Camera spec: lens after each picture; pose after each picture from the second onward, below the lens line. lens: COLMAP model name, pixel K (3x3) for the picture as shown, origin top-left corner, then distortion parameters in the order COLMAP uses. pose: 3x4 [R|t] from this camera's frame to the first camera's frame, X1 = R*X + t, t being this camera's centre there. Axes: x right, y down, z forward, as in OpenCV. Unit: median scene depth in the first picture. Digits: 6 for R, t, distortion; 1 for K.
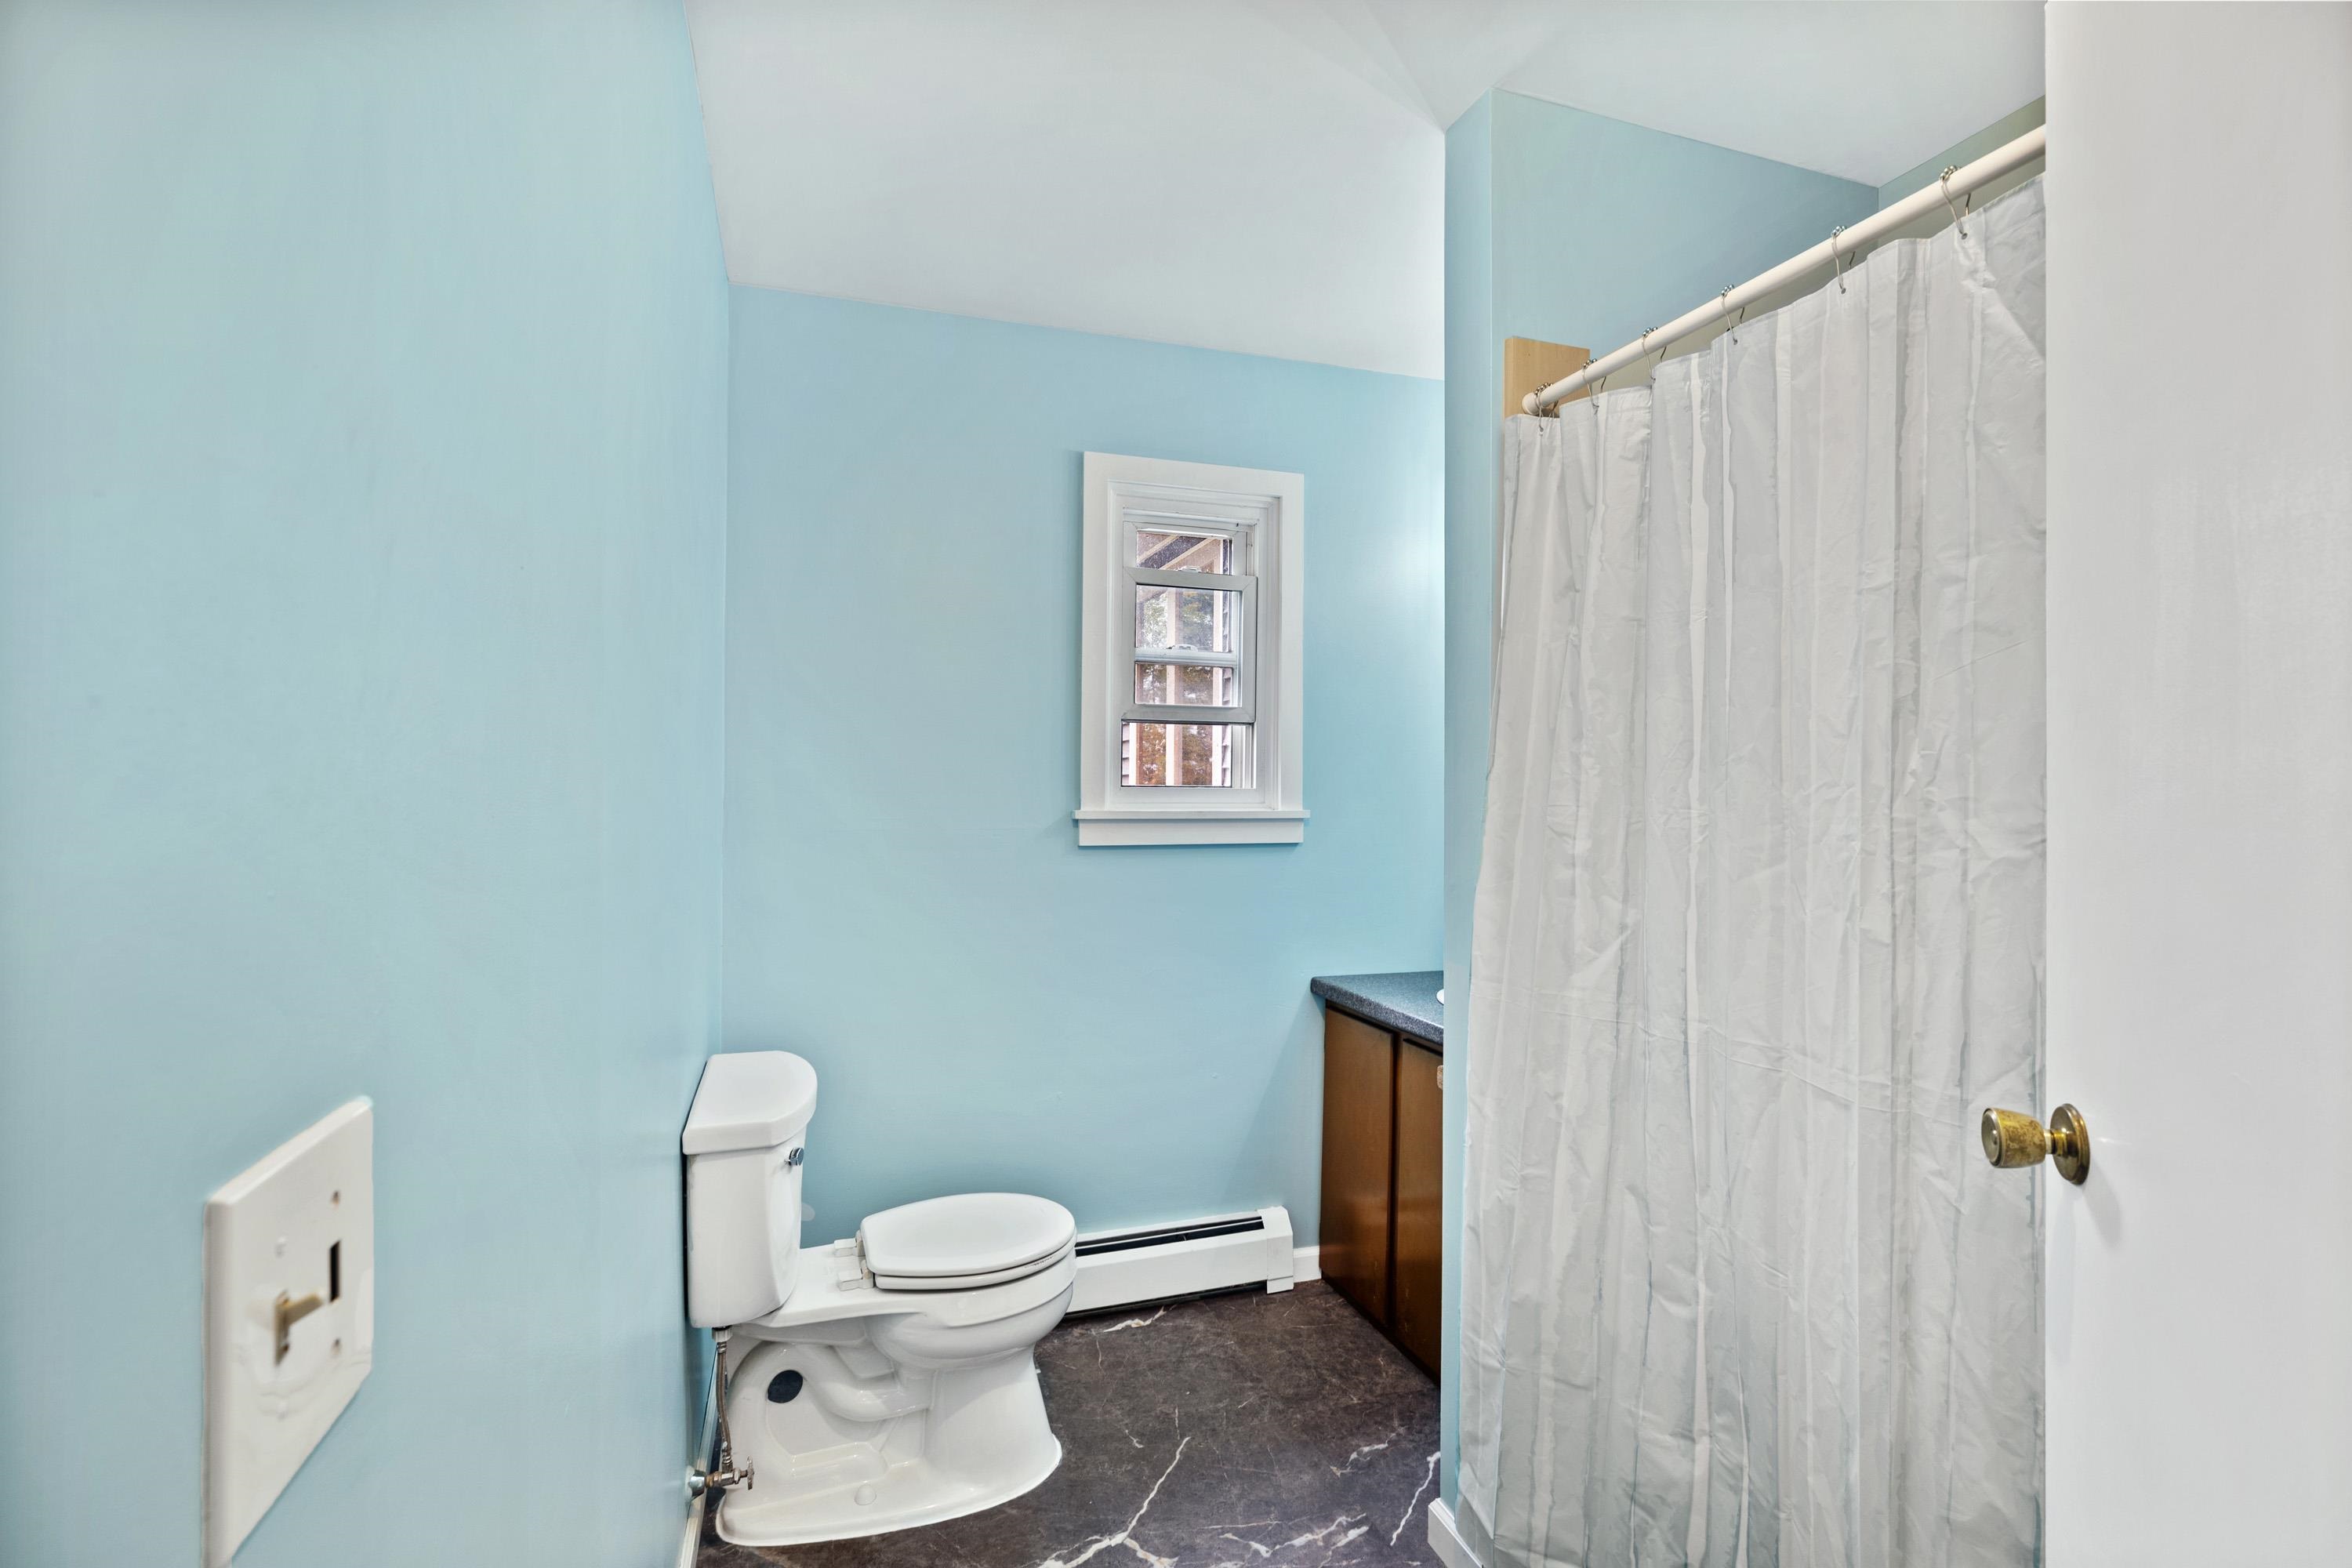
lens RADIAL K [[1088.2, 0, 1183.0], [0, 1088.2, 790.9], [0, 0, 1]] dist [-0.011688, 0.003232]
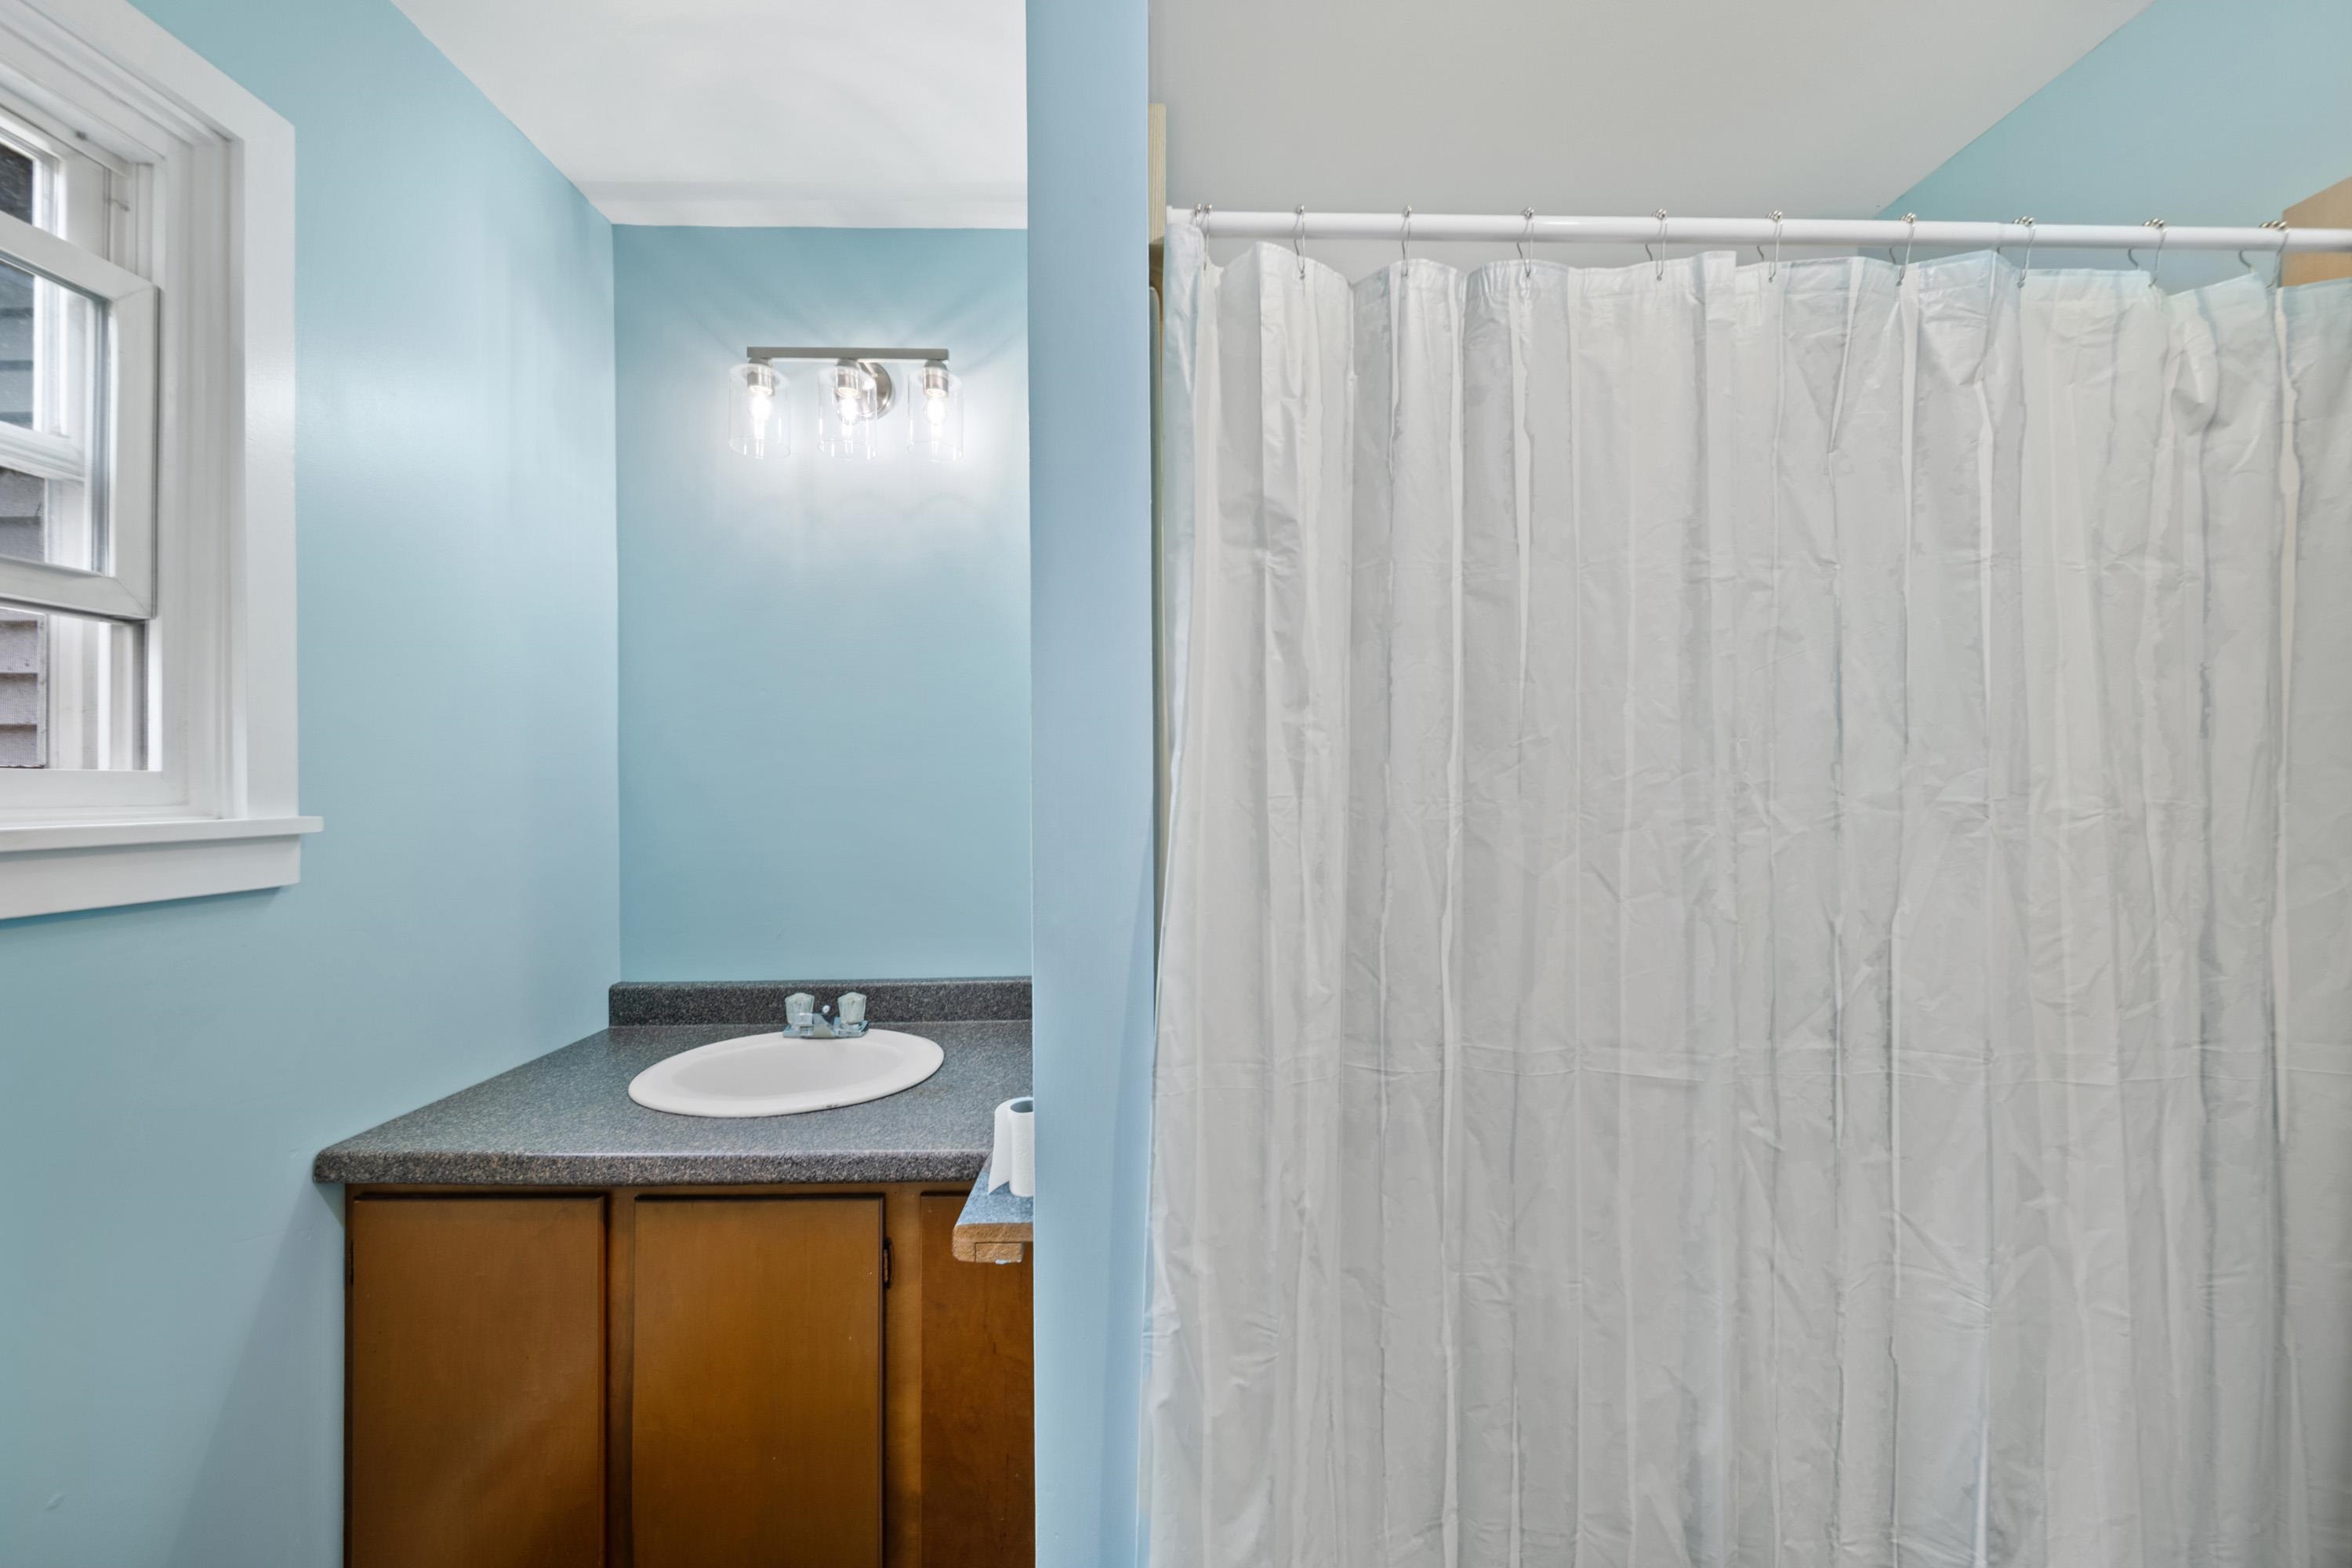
lens RADIAL K [[853.4, 0, 1176.8], [0, 853.4, 790.1], [0, 0, 1]] dist [-0.001032, -0.001219]
pose [[0.323040, -0.006569, 0.946363, -0.238649], [0.001616, 0.999978, 0.006390, 0.006170], [-0.946384, -0.000535, 0.323043, 0.980075]]
